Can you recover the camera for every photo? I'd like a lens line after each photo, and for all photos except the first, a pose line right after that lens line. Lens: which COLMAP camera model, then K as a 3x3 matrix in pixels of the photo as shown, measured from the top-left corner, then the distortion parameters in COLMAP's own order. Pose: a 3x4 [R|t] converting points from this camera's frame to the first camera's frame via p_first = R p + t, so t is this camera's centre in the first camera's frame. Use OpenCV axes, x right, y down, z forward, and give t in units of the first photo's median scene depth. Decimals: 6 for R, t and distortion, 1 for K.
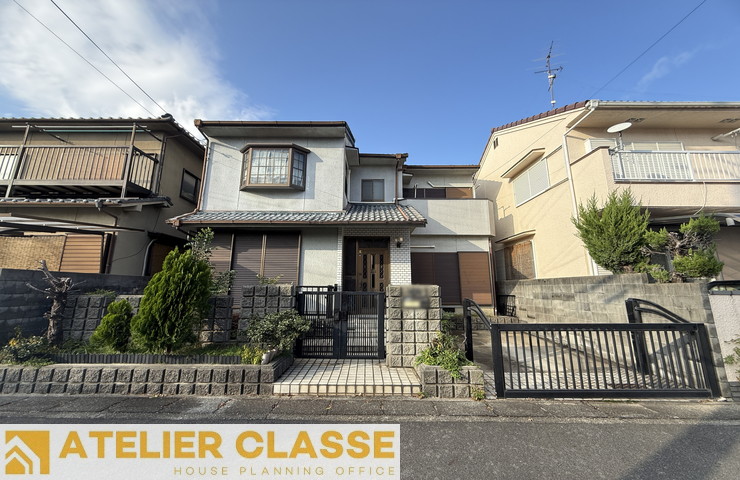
lens RADIAL K [[293.5, 0, 367.8], [0, 293.5, 231.6], [0, 0, 1]] dist [0.001650, 0.000035]
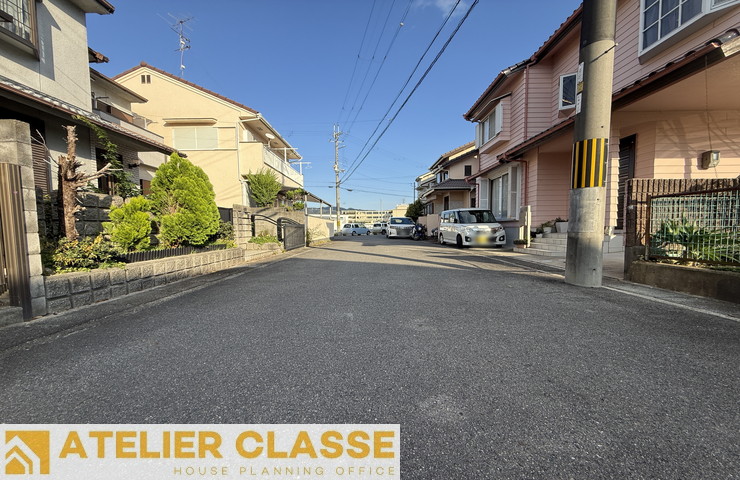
lens RADIAL K [[293.5, 0, 364.9], [0, 293.5, 249.1], [0, 0, 1]] dist [0.001650, 0.000035]
pose [[0.017980, -0.074411, 0.997066, -0.994124], [-0.185985, 0.979573, 0.076459, 0.108056], [-0.982388, -0.186814, 0.003774, 0.160463]]
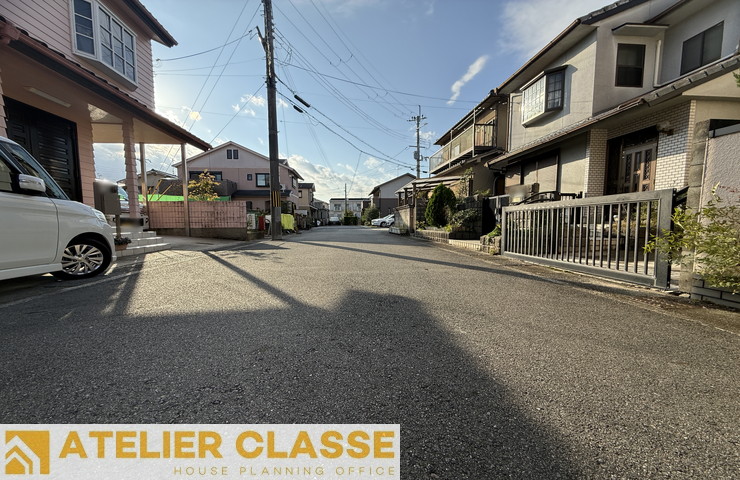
lens RADIAL K [[293.5, 0, 370.0], [0, 293.5, 249.1], [0, 0, 1]] dist [0.001650, 0.000035]
pose [[0.095535, 0.085021, -0.991789, 0.889057], [0.193789, 0.975694, 0.102308, 0.124736], [0.976381, -0.201971, 0.076737, 0.125129]]
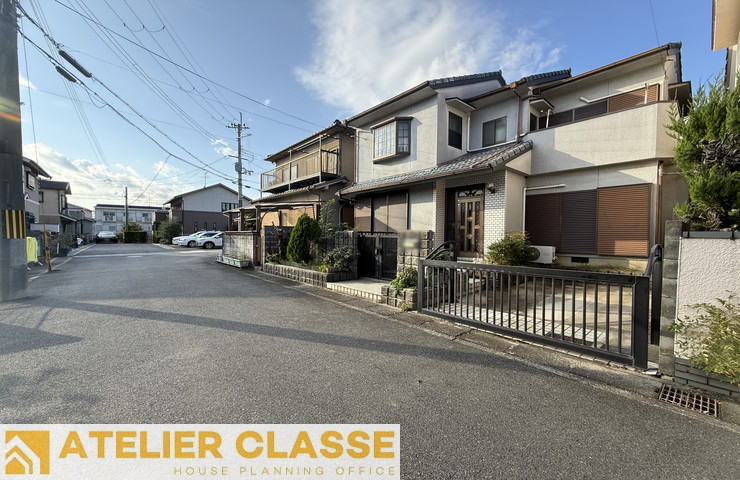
lens RADIAL K [[293.5, 0, 367.0], [0, 293.5, 246.4], [0, 0, 1]] dist [0.001650, 0.000035]
pose [[0.657955, 0.028260, -0.752527, 0.622980], [0.138662, 0.977663, 0.157951, 0.015856], [0.740181, -0.208272, 0.639339, 0.022145]]
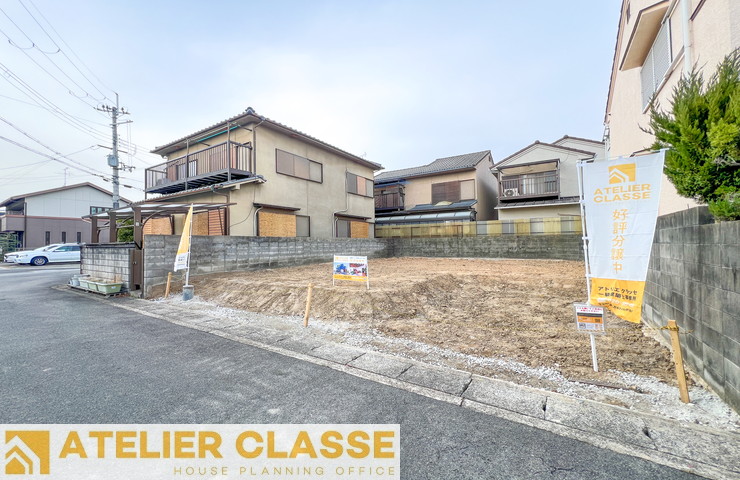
lens RADIAL K [[294.0, 0, 368.5], [0, 294.0, 245.4], [0, 0, 1]] dist [-0.003031, 0.000338]
pose [[0.844934, -0.011756, -0.534742, 0.443308], [0.116728, 0.979713, 0.162901, 0.032497], [0.521979, -0.200059, 0.829165, 0.124471]]
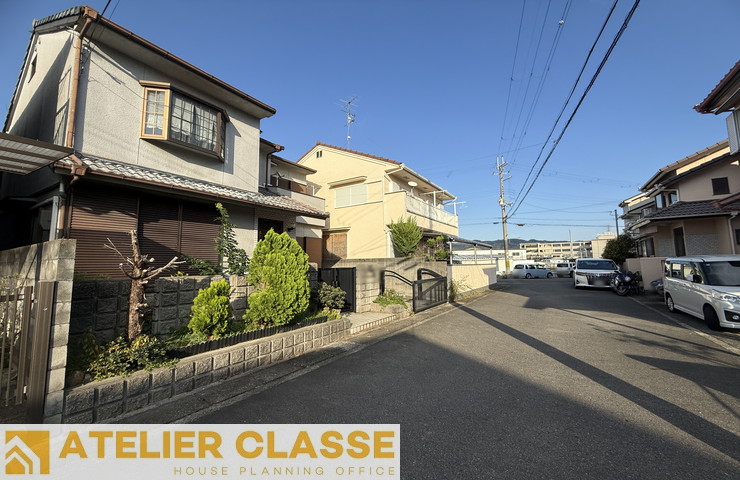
lens RADIAL K [[293.5, 0, 367.6], [0, 293.5, 236.8], [0, 0, 1]] dist [0.001650, 0.000035]
pose [[0.548600, 0.067919, 0.833322, -0.772154], [-0.148523, 0.988760, 0.017189, 0.009132], [-0.822787, -0.133197, 0.552521, 0.082998]]
